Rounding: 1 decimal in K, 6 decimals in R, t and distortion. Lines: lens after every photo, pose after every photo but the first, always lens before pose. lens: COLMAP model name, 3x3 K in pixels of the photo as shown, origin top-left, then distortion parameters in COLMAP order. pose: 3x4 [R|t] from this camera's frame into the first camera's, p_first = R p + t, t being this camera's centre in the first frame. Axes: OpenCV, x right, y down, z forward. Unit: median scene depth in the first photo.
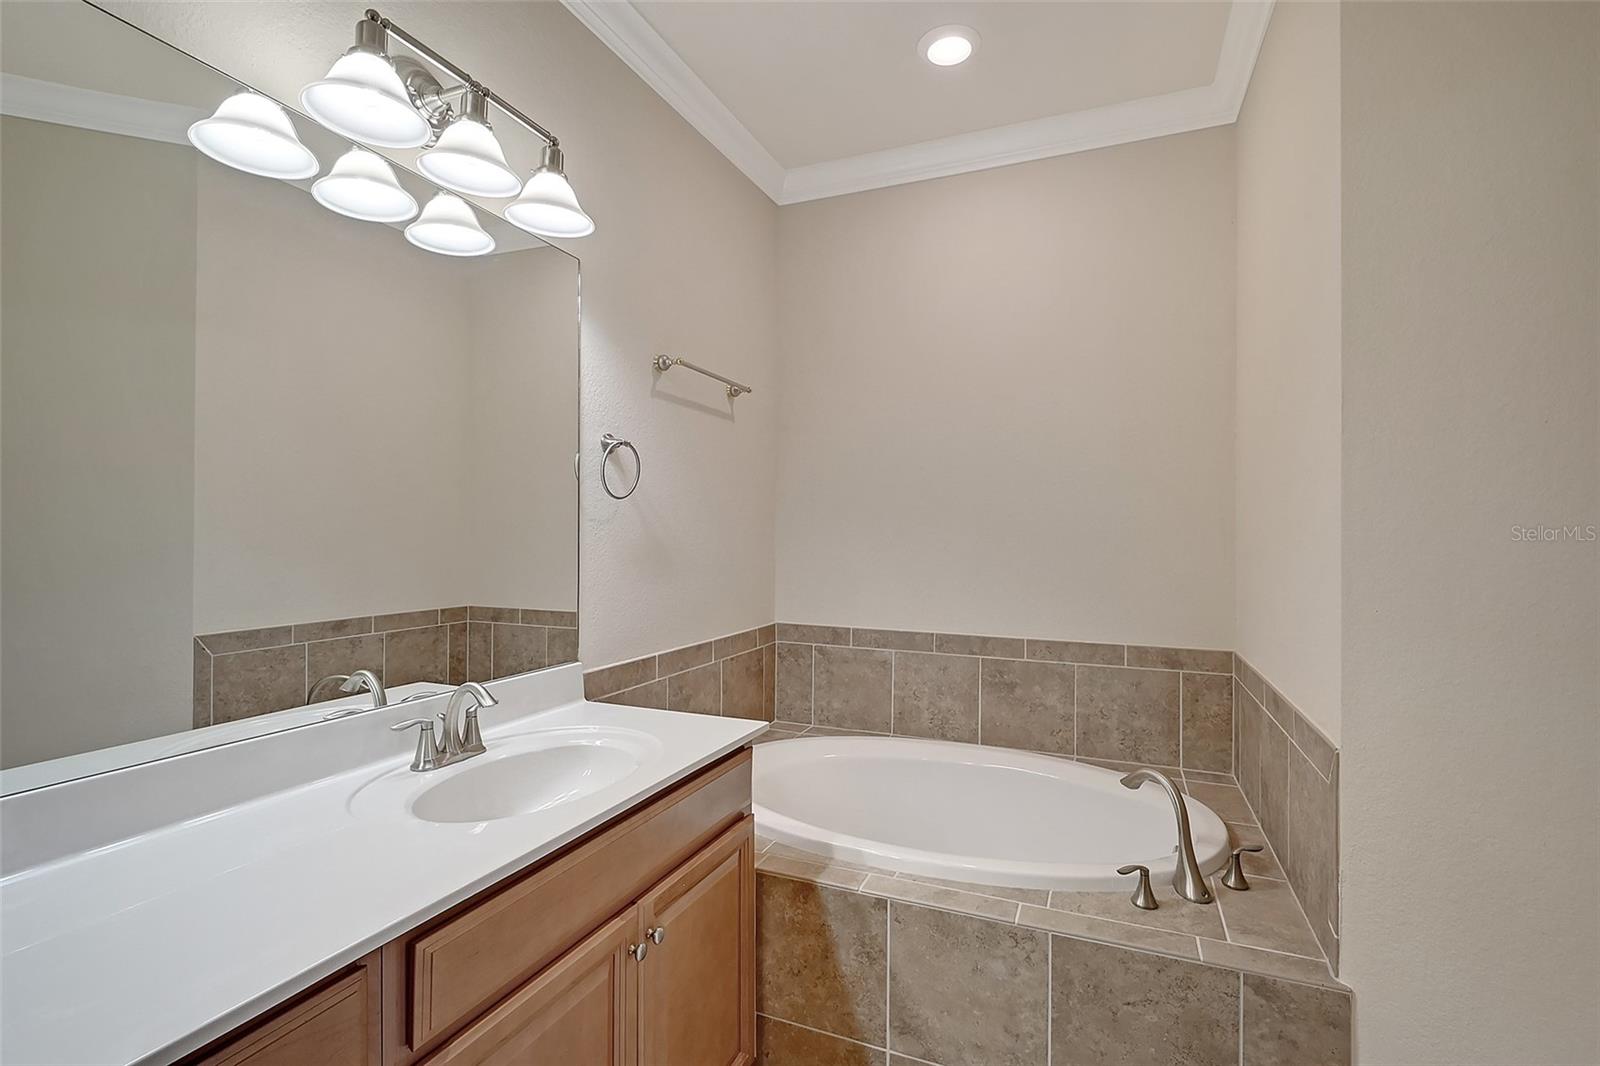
lens RADIAL K [[722.2, 0, 807.9], [0, 722.2, 533.8], [0, 0, 1]] dist [0.008060, -0.004333]
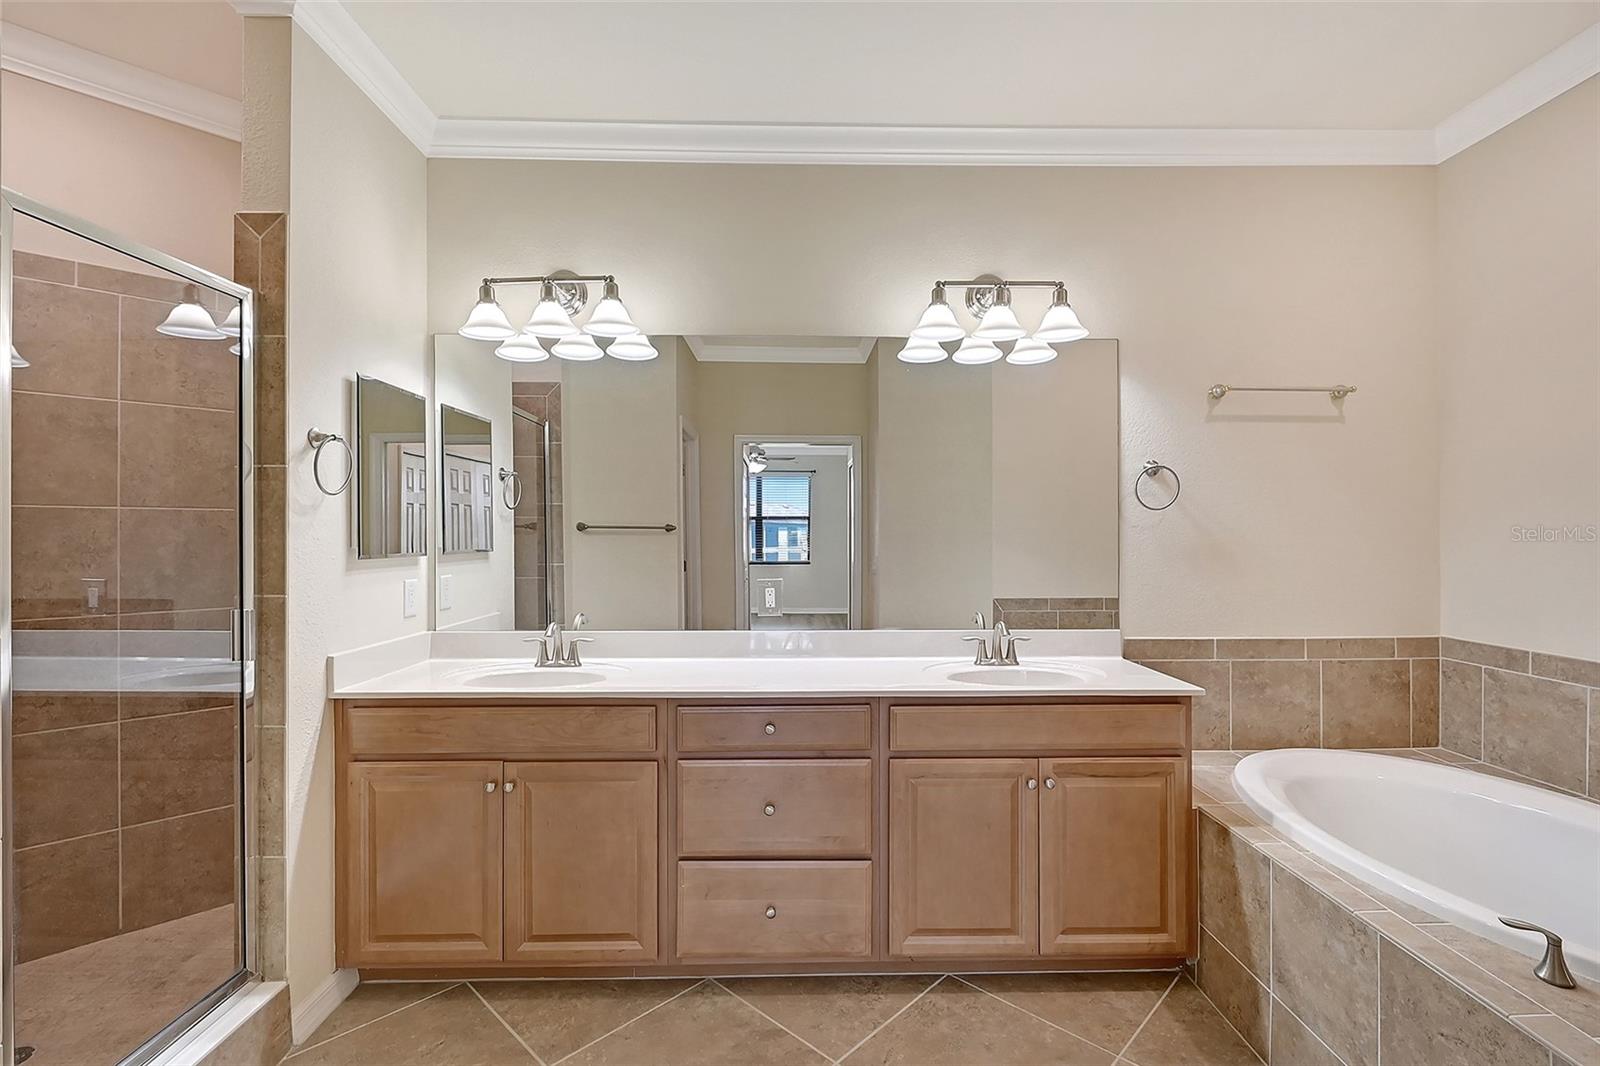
lens RADIAL K [[722.2, 0, 806.5], [0, 722.2, 529.6], [0, 0, 1]] dist [0.008060, -0.004333]
pose [[0.388251, -0.015093, -0.921430, 0.846078], [0.003095, 0.999882, -0.015074, 0.005978], [0.921548, 0.003000, 0.388252, -0.105041]]
